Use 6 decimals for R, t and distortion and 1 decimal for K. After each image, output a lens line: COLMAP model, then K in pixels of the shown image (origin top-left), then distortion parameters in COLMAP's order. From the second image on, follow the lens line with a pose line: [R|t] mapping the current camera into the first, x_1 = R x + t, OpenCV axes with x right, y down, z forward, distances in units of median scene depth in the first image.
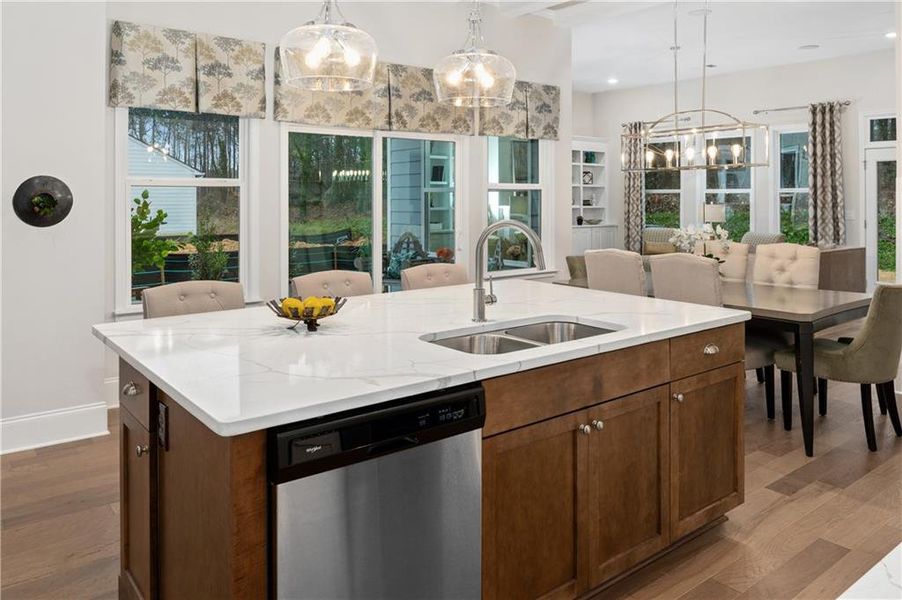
lens RADIAL K [[674.7, 0, 452.7], [0, 674.7, 190.5], [0, 0, 1]] dist [-0.002512, -0.001902]
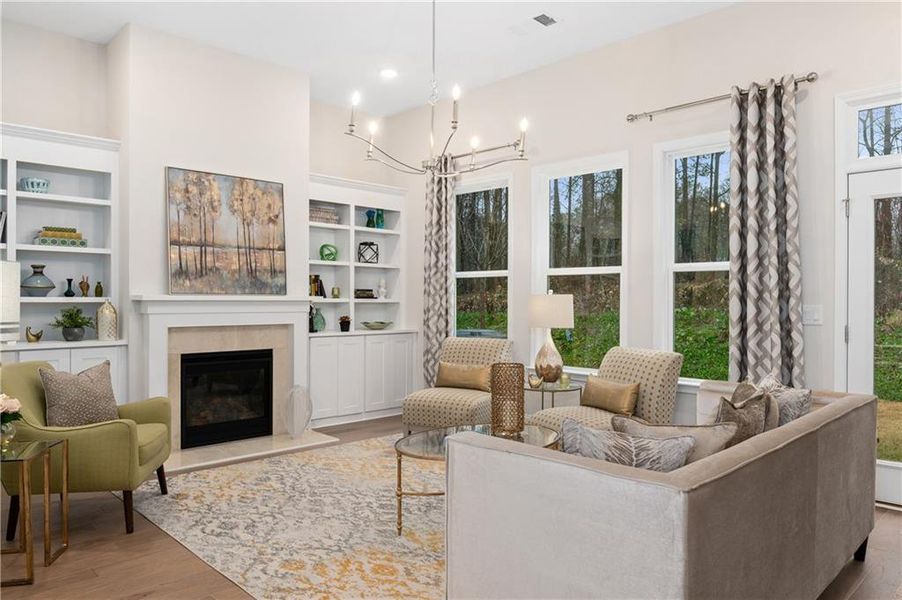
lens RADIAL K [[621.1, 0, 451.0], [0, 621.1, 300.0], [0, 0, 1]] dist [-0.003486, -0.000954]
pose [[0.994990, 0.003769, 0.099899, 0.286175], [-0.005123, 0.999898, 0.013305, 0.020937], [-0.099838, -0.013750, 0.994909, 0.580403]]
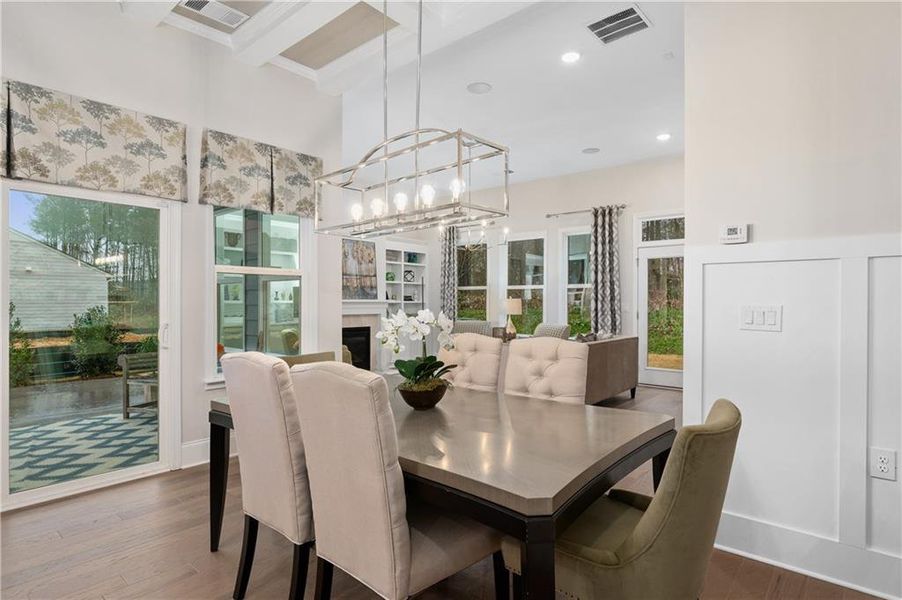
lens RADIAL K [[480.1, 0, 451.0], [0, 480.1, 300.0], [0, 0, 1]] dist [-0.000539, -0.000125]
pose [[0.982639, 0.002111, 0.185518, 0.157809], [-0.003763, 0.999956, 0.008552, 0.018101], [-0.185492, -0.009102, 0.982604, 0.270667]]
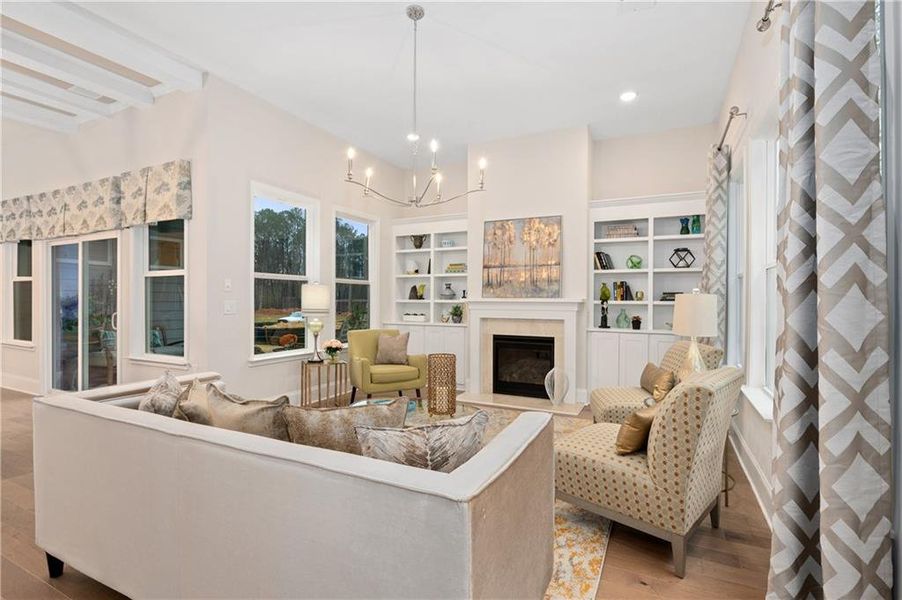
lens RADIAL K [[423.9, 0, 451.0], [0, 423.9, 300.0], [0, 0, 1]] dist [0.000379, 0.000009]
pose [[0.425304, 0.004697, -0.905038, 0.620882], [0.006099, 0.999949, 0.008055, 0.022095], [0.905030, -0.008946, 0.425254, 0.827944]]
